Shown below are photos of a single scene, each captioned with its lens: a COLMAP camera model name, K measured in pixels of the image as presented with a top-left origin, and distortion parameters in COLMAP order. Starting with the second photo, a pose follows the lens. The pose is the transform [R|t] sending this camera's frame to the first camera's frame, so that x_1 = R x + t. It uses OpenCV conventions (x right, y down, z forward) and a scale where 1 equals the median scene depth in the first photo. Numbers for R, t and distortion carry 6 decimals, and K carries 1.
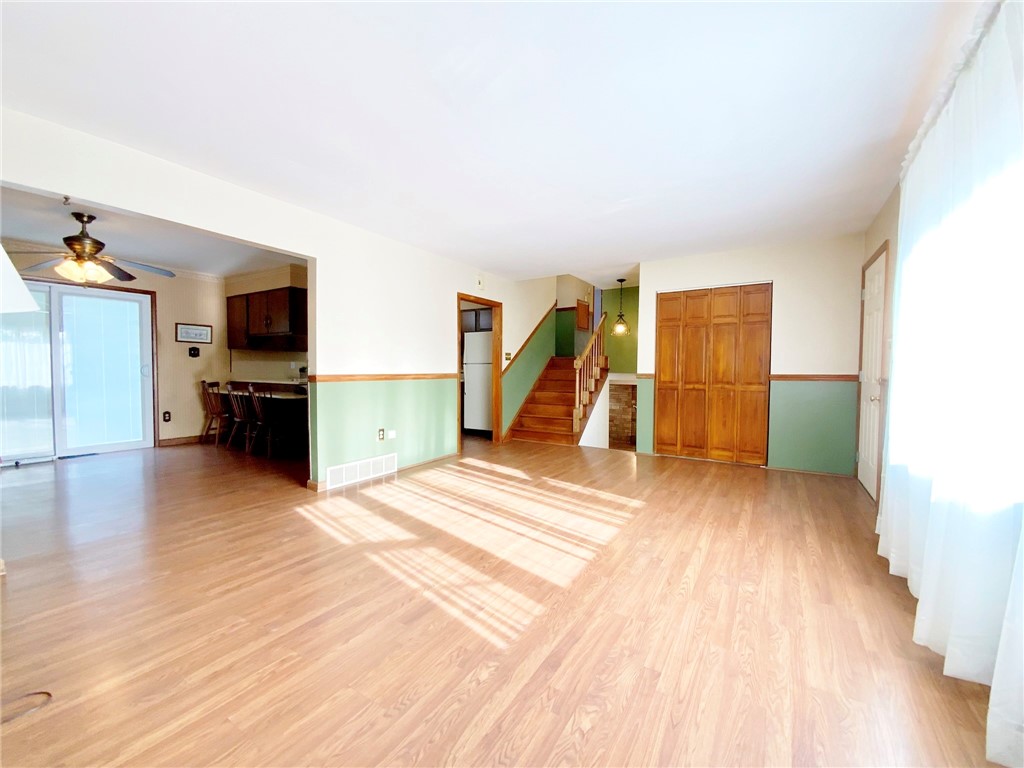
lens RADIAL K [[422.4, 0, 512.0], [0, 422.4, 384.0], [0, 0, 1]] dist [-0.015844, -0.000035]
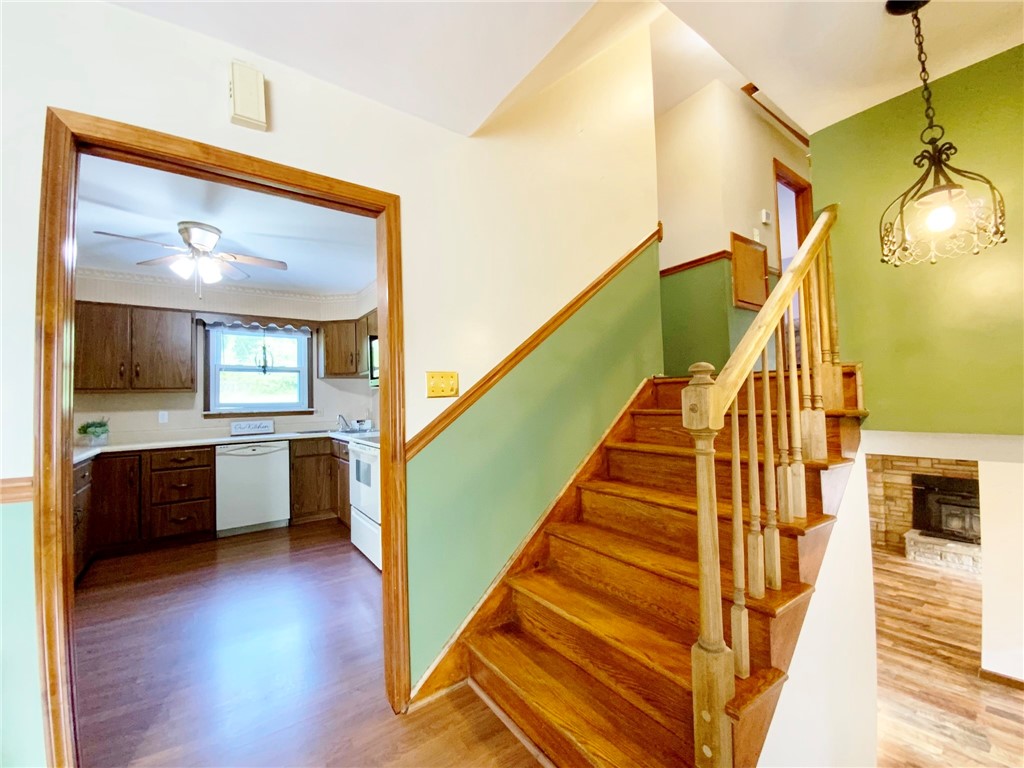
lens RADIAL K [[422.4, 0, 512.0], [0, 422.4, 384.0], [0, 0, 1]] dist [-0.015844, -0.000035]
pose [[0.923680, -0.049098, -0.380007, 0.138220], [0.021809, 0.996885, -0.075790, -0.042530], [0.382545, 0.061718, 0.921873, 0.730378]]
